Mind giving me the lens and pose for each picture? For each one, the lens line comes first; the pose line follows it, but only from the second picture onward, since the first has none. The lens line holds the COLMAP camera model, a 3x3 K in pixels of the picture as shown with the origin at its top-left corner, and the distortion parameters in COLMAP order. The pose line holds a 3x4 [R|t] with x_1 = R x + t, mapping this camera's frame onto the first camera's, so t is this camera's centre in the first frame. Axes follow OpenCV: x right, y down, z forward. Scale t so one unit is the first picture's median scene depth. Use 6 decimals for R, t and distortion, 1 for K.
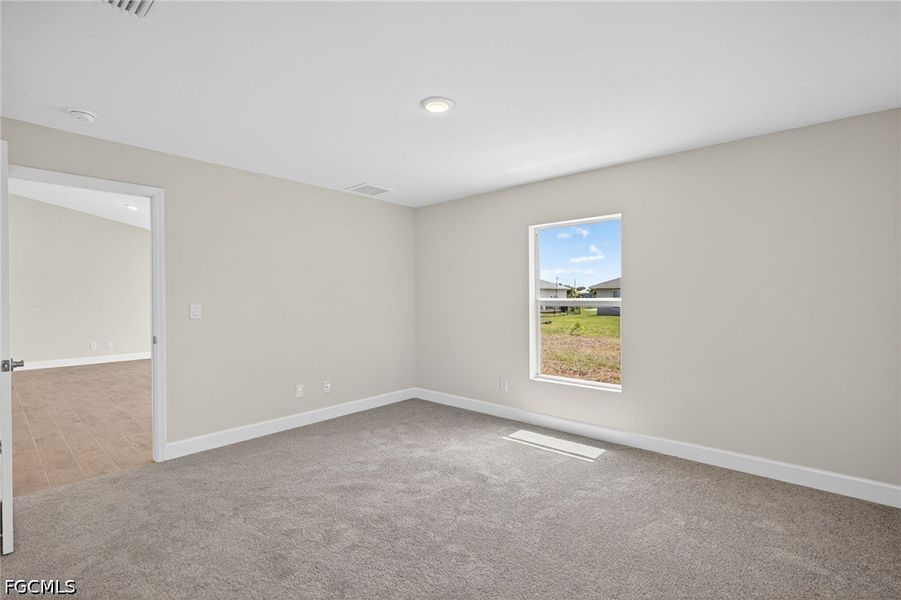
lens RADIAL K [[392.9, 0, 456.0], [0, 392.9, 298.2], [0, 0, 1]] dist [0.002283, 0.000071]
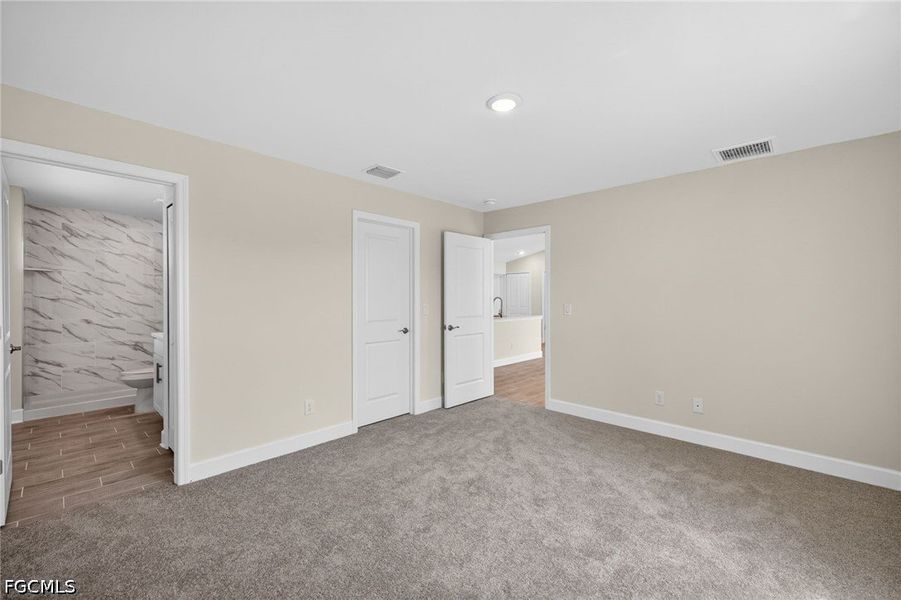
lens RADIAL K [[392.9, 0, 456.0], [0, 392.9, 298.2], [0, 0, 1]] dist [0.002283, 0.000071]
pose [[-0.035960, 0.013201, -0.999266, 0.718349], [0.004493, 0.999905, 0.013047, -0.024866], [0.999343, -0.004021, -0.036016, 0.685921]]
